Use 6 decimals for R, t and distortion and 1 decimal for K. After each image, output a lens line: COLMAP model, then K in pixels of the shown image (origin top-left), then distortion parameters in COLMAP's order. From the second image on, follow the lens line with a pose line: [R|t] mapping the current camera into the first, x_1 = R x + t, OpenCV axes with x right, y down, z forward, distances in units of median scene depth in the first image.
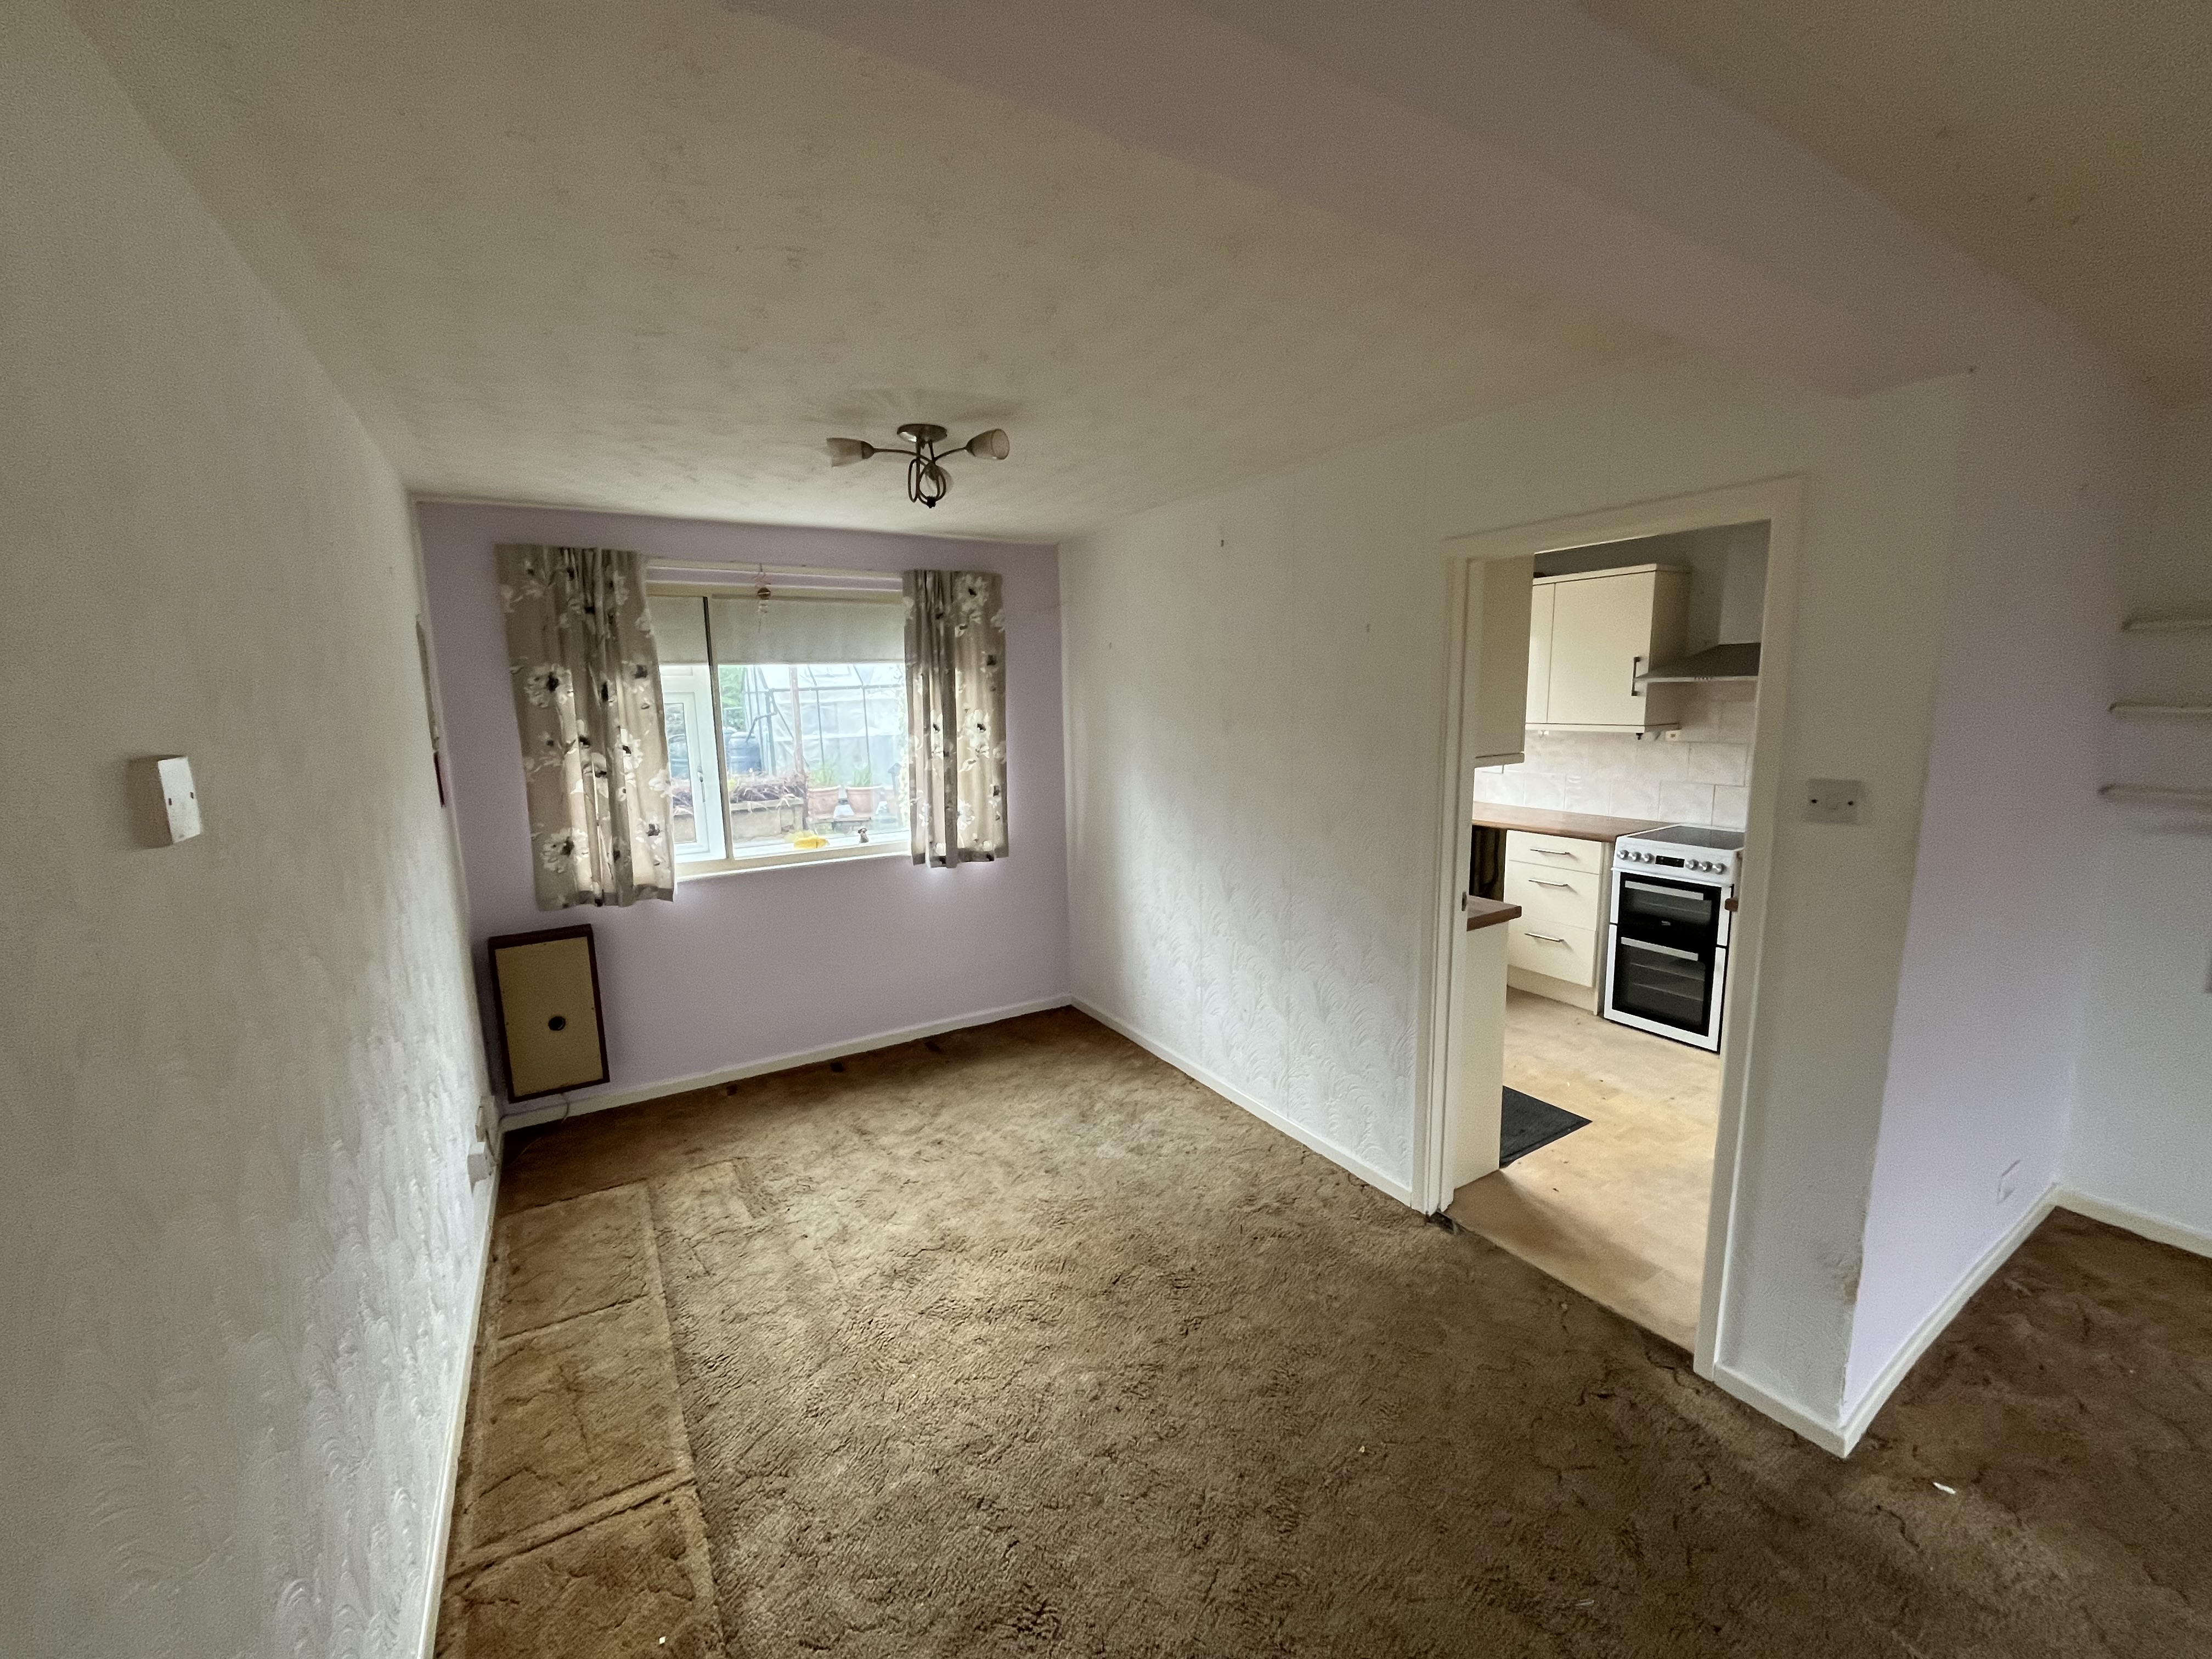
lens RADIAL K [[895.1, 0, 1106.0], [0, 895.1, 829.5], [0, 0, 1]] dist [0.000370, -0.000112]
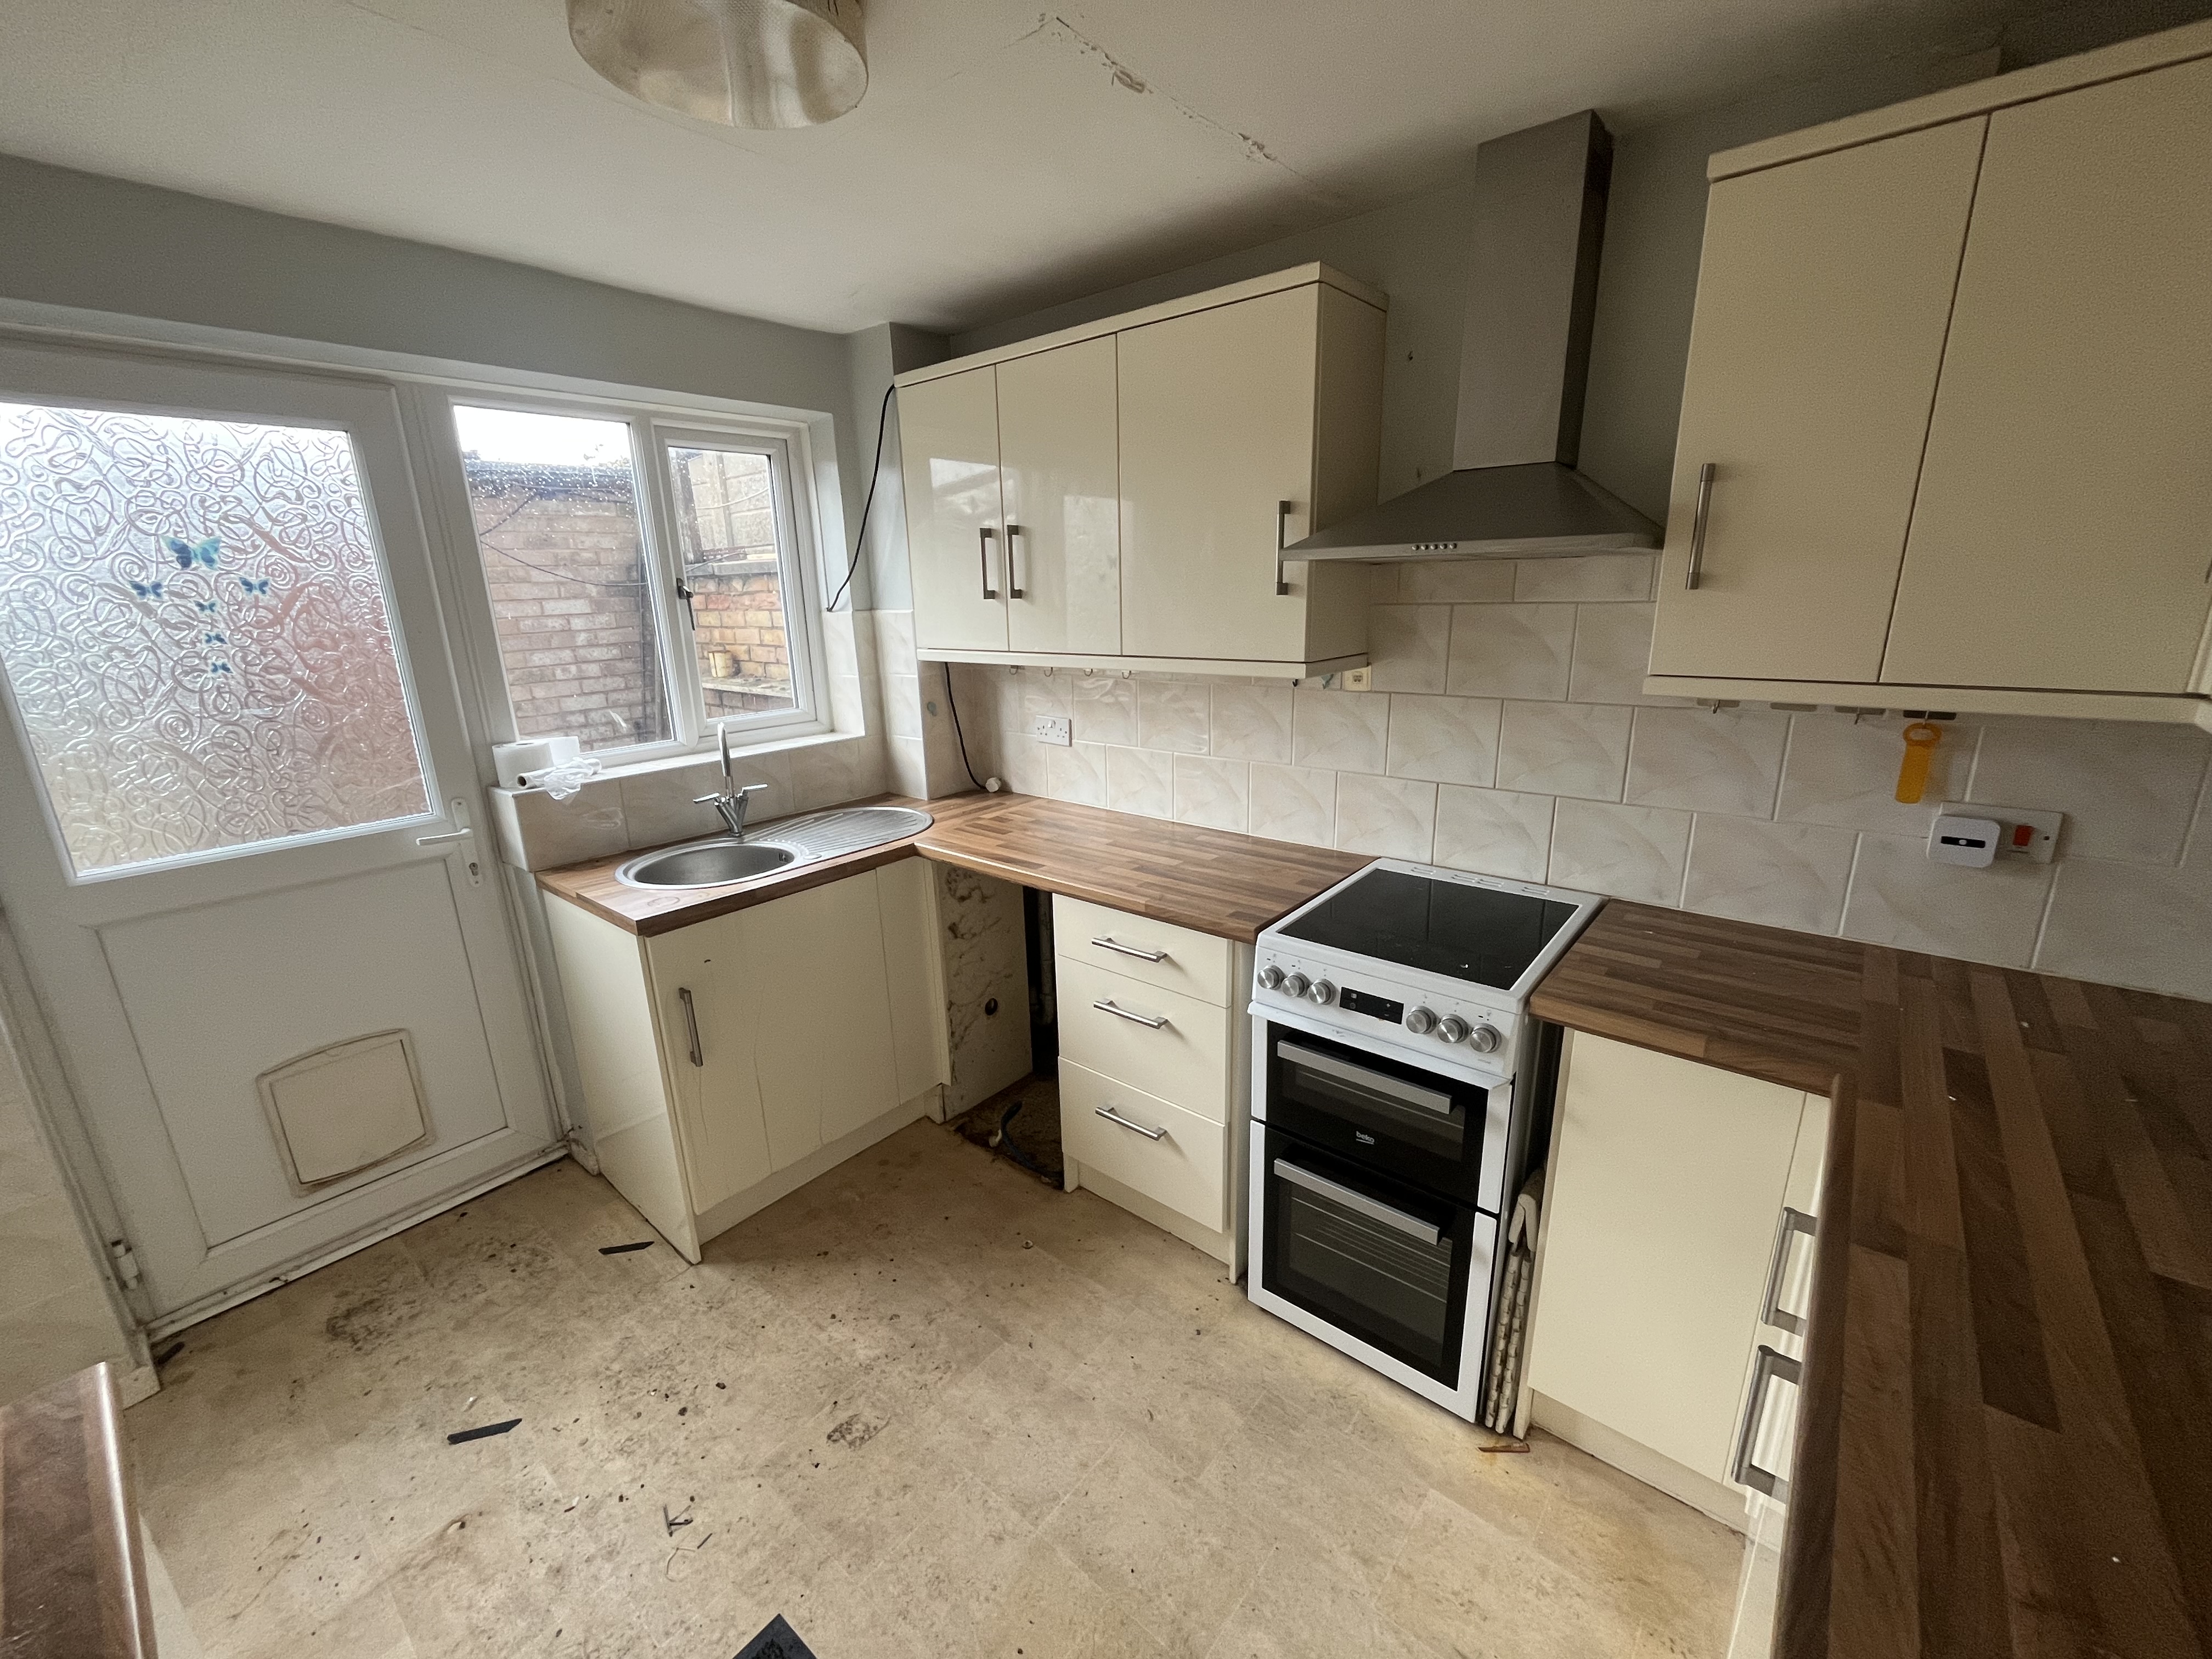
lens RADIAL K [[891.0, 0, 1103.1], [0, 891.0, 836.8], [0, 0, 1]] dist [0.000579, -0.000037]
pose [[0.946727, -0.090848, 0.308958, 0.369258], [0.056978, 0.991502, 0.116953, -0.089300], [-0.316957, -0.093119, 0.943858, 0.618784]]
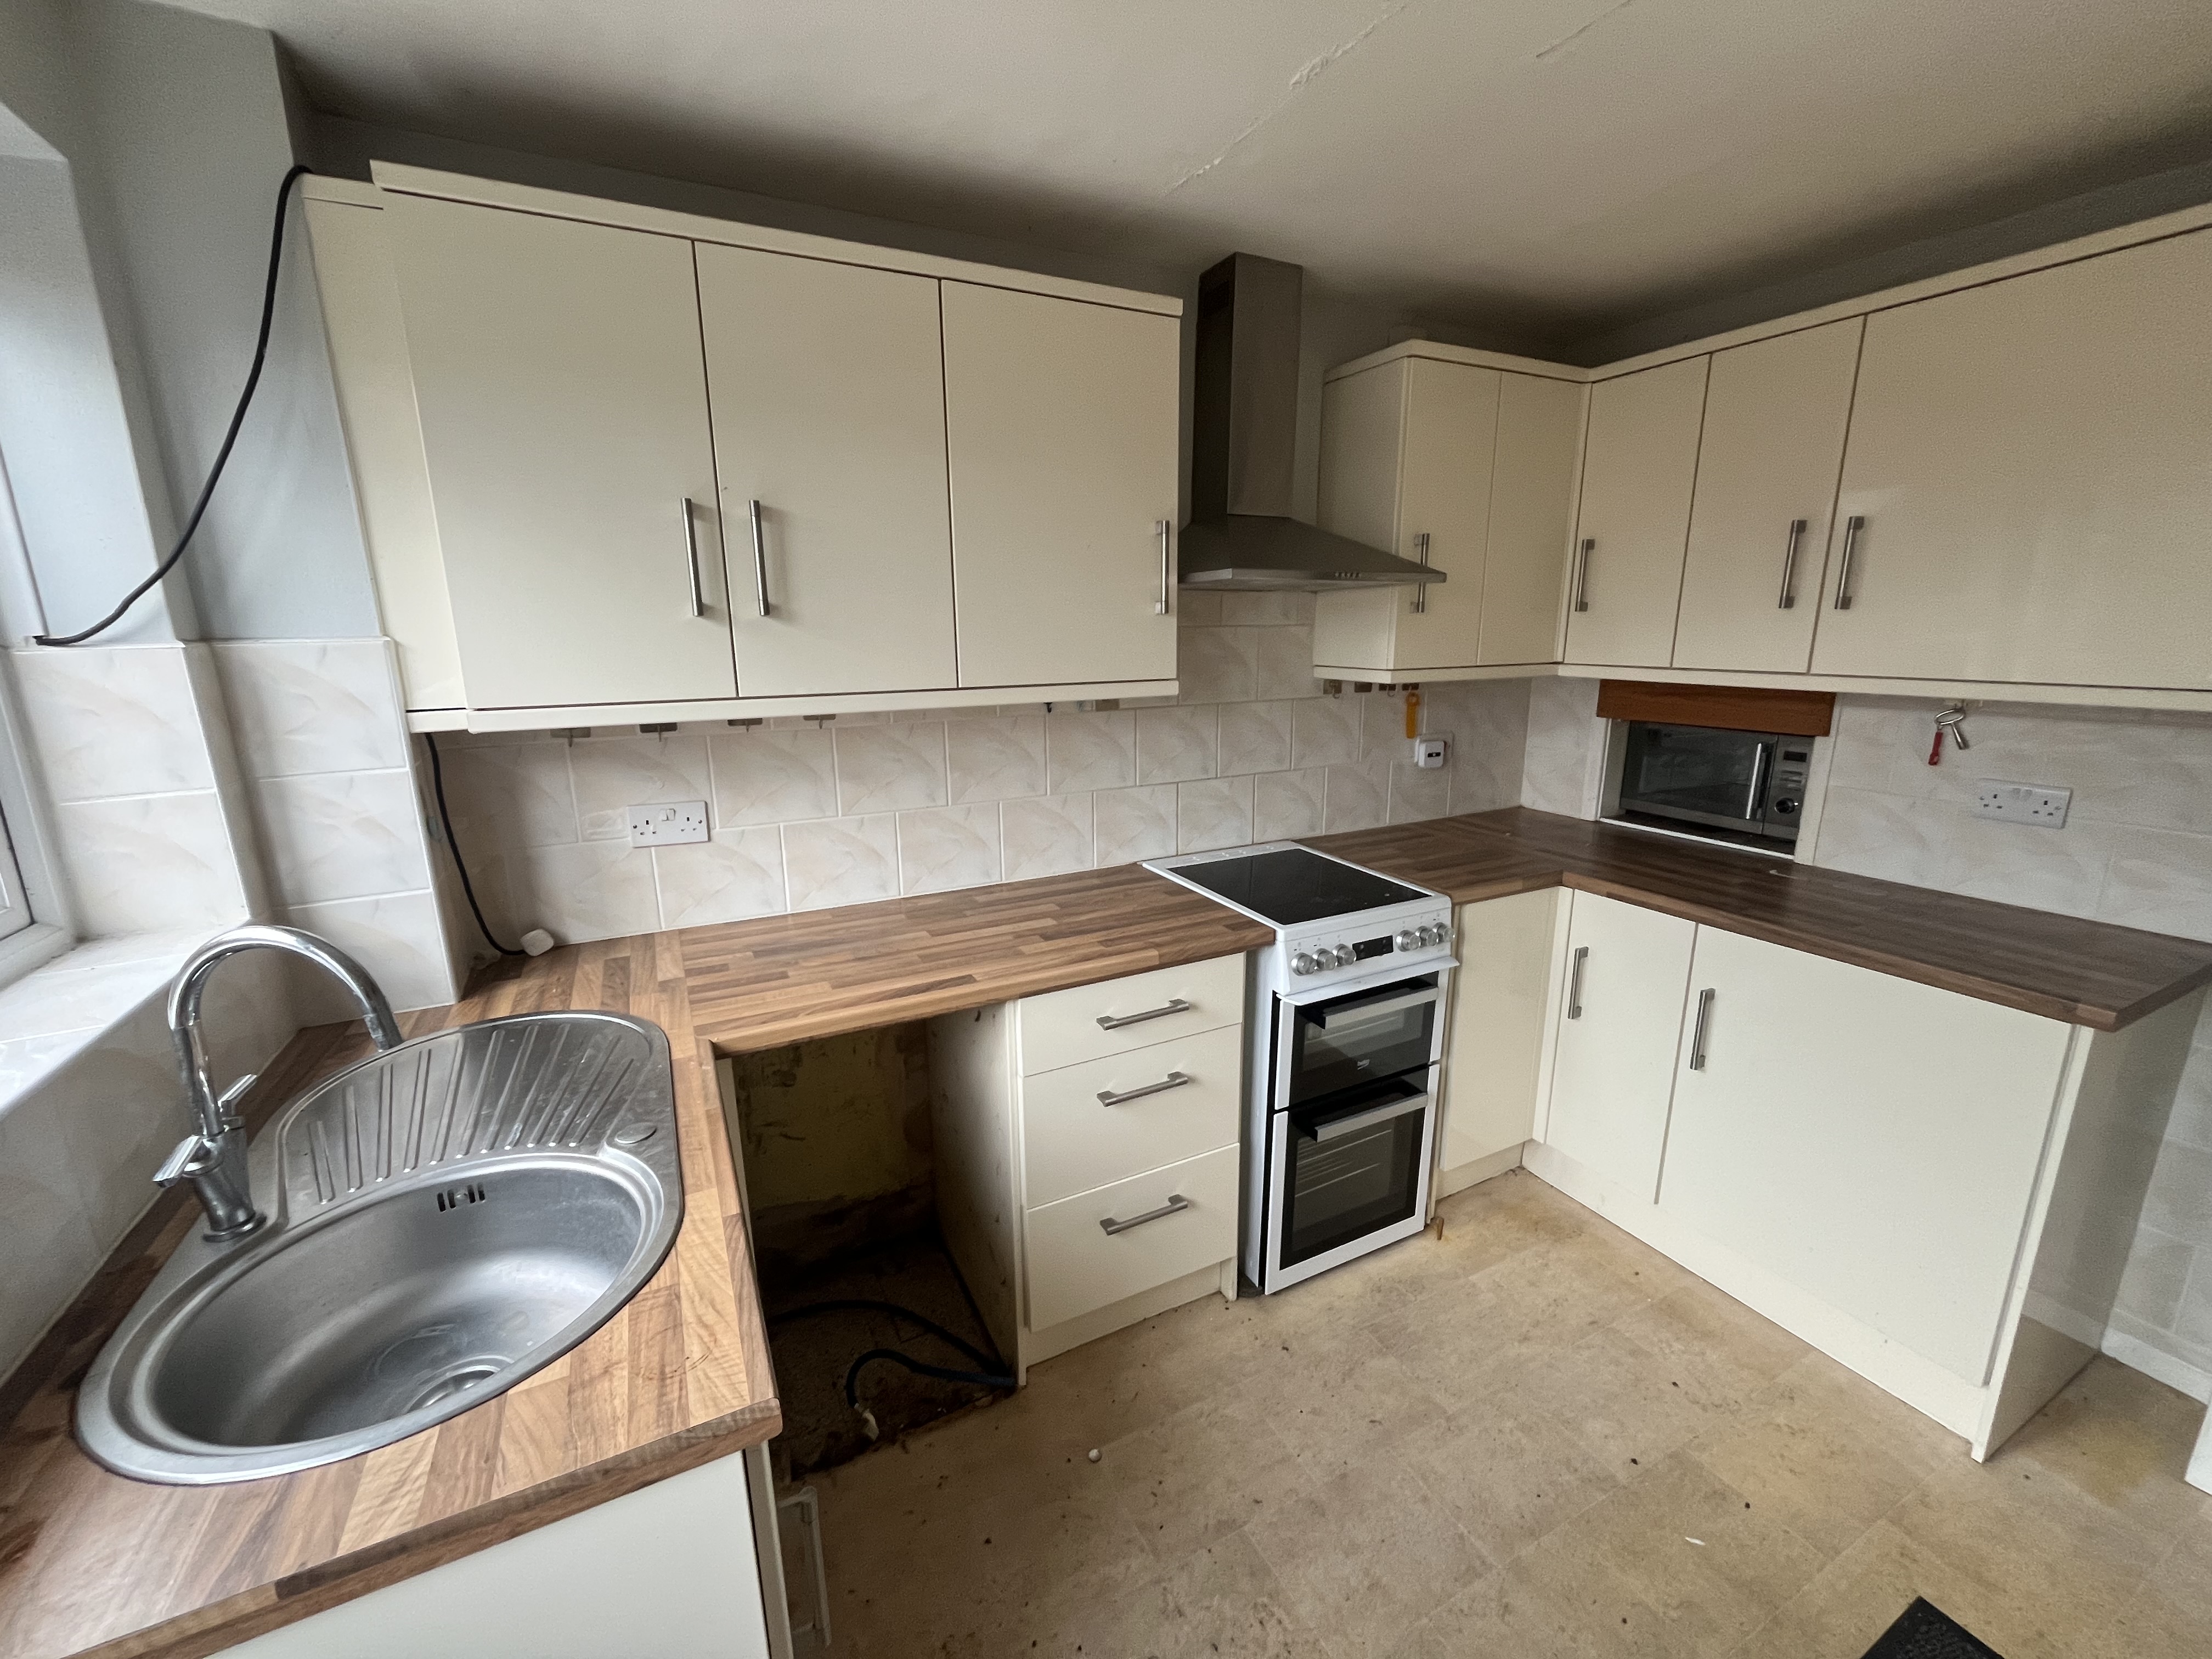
lens RADIAL K [[891.0, 0, 1103.1], [0, 891.0, 836.8], [0, 0, 1]] dist [0.000579, -0.000037]
pose [[0.079400, -0.214785, 0.973429, 0.141092], [0.166508, 0.965650, 0.199487, -0.137639], [-0.982838, 0.146244, 0.112436, 1.014194]]
